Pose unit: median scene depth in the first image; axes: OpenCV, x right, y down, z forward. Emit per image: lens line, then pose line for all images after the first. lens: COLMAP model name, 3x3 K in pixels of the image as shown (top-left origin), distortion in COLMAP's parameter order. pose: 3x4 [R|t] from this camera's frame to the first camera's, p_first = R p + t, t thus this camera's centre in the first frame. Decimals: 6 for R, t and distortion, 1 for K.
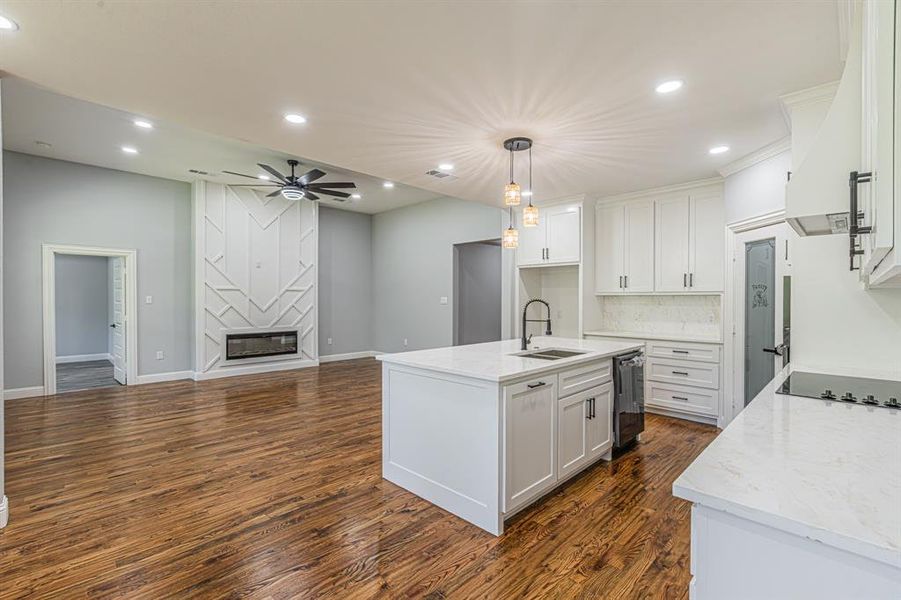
lens RADIAL K [[404.1, 0, 454.5], [0, 404.1, 298.4], [0, 0, 1]] dist [-0.003675, 0.000704]
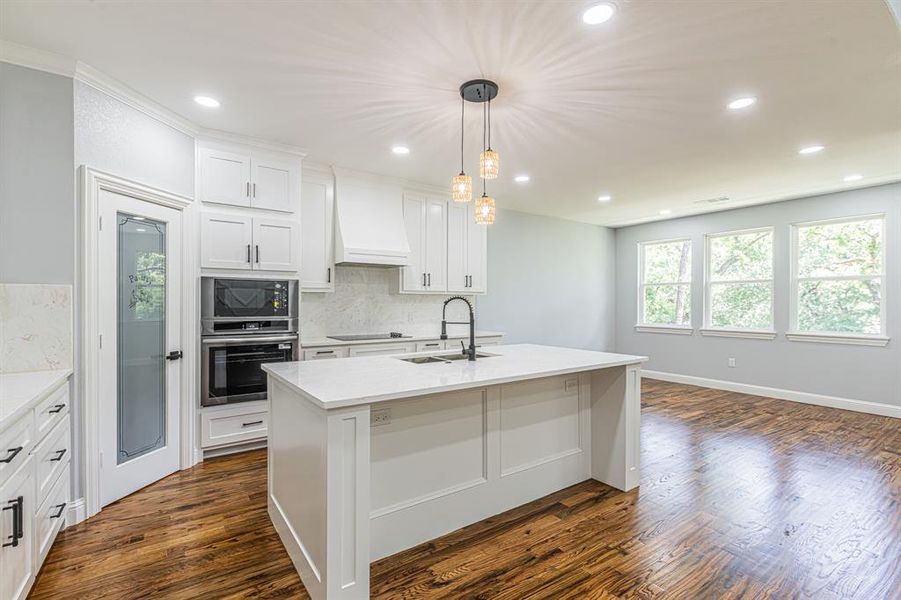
lens RADIAL K [[404.1, 0, 454.9], [0, 404.1, 300.6], [0, 0, 1]] dist [-0.003675, 0.000704]
pose [[-0.982934, -0.001099, 0.183956, 0.063045], [-0.002238, 0.999980, -0.005988, 0.016083], [-0.183946, -0.006298, -0.982916, 1.783104]]
